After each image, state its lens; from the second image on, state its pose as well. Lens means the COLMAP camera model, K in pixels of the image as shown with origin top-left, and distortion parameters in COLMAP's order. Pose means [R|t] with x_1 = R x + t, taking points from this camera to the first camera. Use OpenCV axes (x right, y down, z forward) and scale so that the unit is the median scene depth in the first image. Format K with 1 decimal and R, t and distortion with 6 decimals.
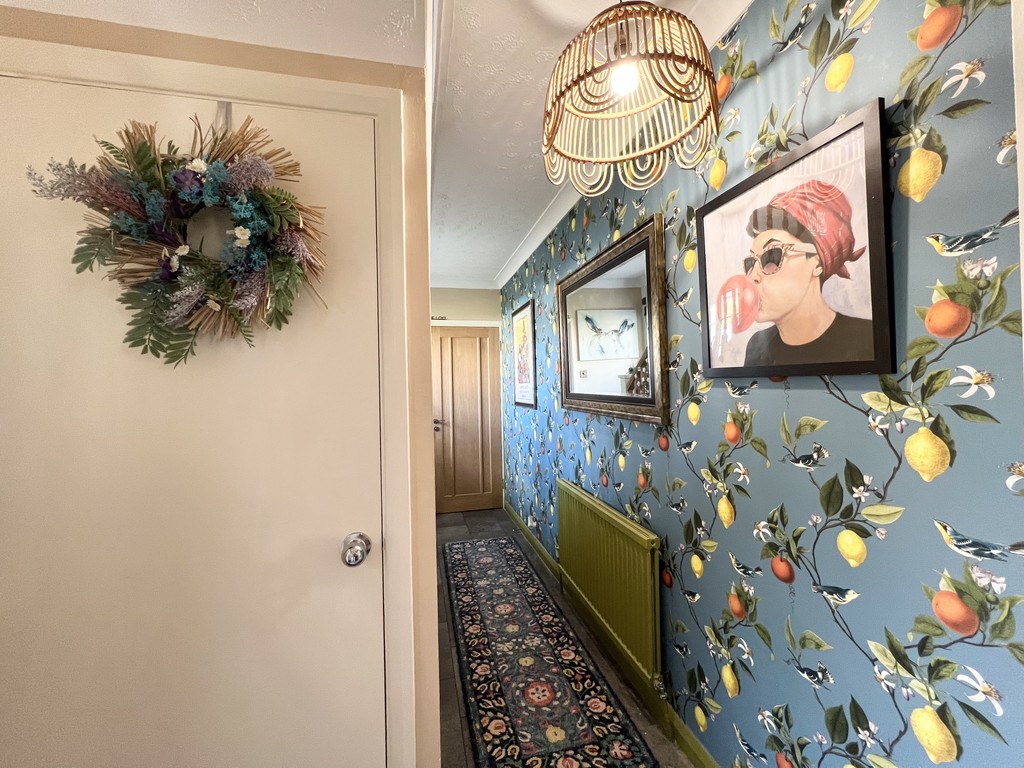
lens RADIAL K [[410.4, 0, 508.9], [0, 410.4, 382.7], [0, 0, 1]] dist [-0.000910, -0.000008]
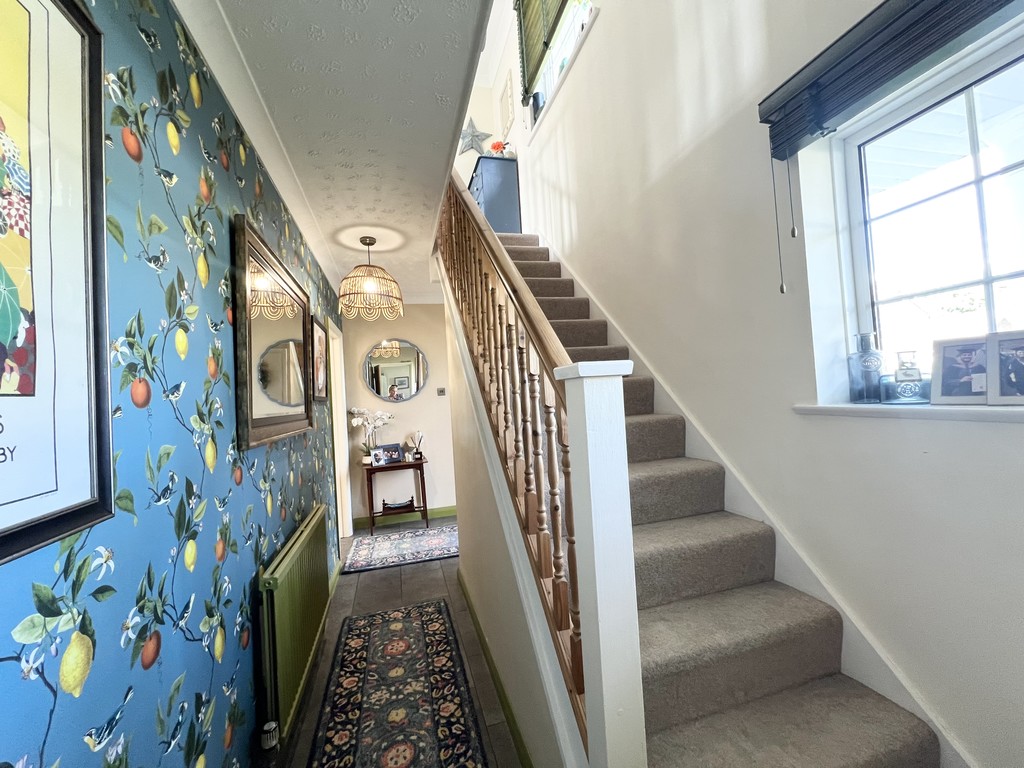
lens RADIAL K [[410.4, 0, 508.9], [0, 410.4, 382.7], [0, 0, 1]] dist [-0.000910, -0.000008]
pose [[-0.995485, 0.080582, -0.050166, -0.229602], [0.082272, 0.996077, -0.032584, 0.028252], [0.047344, -0.036564, -0.998209, 1.968599]]
